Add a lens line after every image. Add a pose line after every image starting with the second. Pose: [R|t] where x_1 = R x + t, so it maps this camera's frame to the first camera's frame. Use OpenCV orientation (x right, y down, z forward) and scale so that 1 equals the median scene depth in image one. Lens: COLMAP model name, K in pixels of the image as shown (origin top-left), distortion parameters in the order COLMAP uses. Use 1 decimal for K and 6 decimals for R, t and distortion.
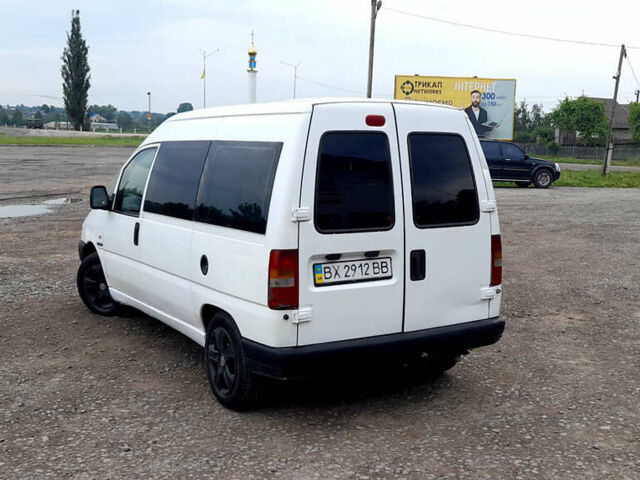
lens RADIAL K [[781.1, 0, 321.6], [0, 781.1, 239.0], [0, 0, 1]] dist [0.035570, 0.000000]
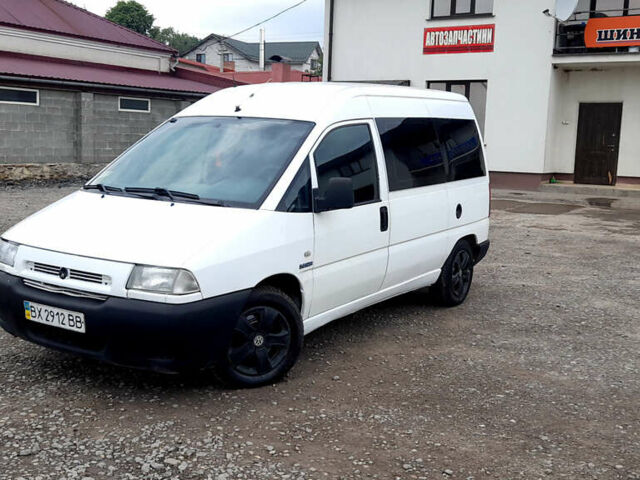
lens RADIAL K [[781.1, 0, 316.9], [0, 781.1, 236.8], [0, 0, 1]] dist [0.035570, 0.000000]
pose [[-0.414210, -0.156831, 0.896568, -1.305887], [0.083198, 0.974395, 0.208882, -0.233796], [-0.906371, 0.161113, -0.390556, 1.808875]]
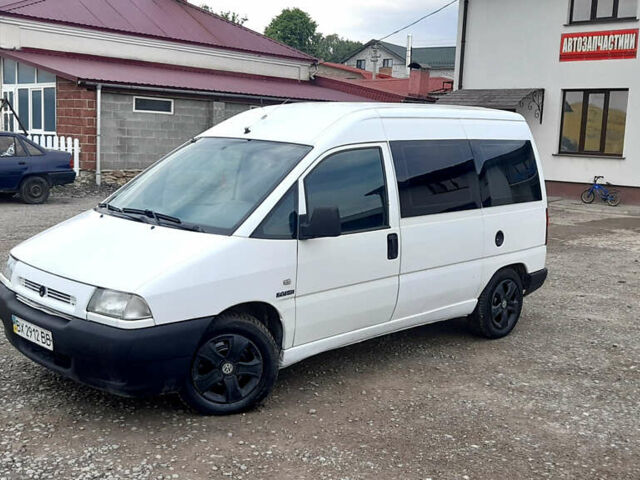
lens RADIAL K [[781.1, 0, 318.2], [0, 781.1, 241.7], [0, 0, 1]] dist [0.035570, 0.000000]
pose [[-0.217694, -0.169050, 0.961266, -1.345311], [0.086919, 0.977615, 0.191609, -0.237283], [-0.972139, 0.125264, -0.198127, 1.581764]]
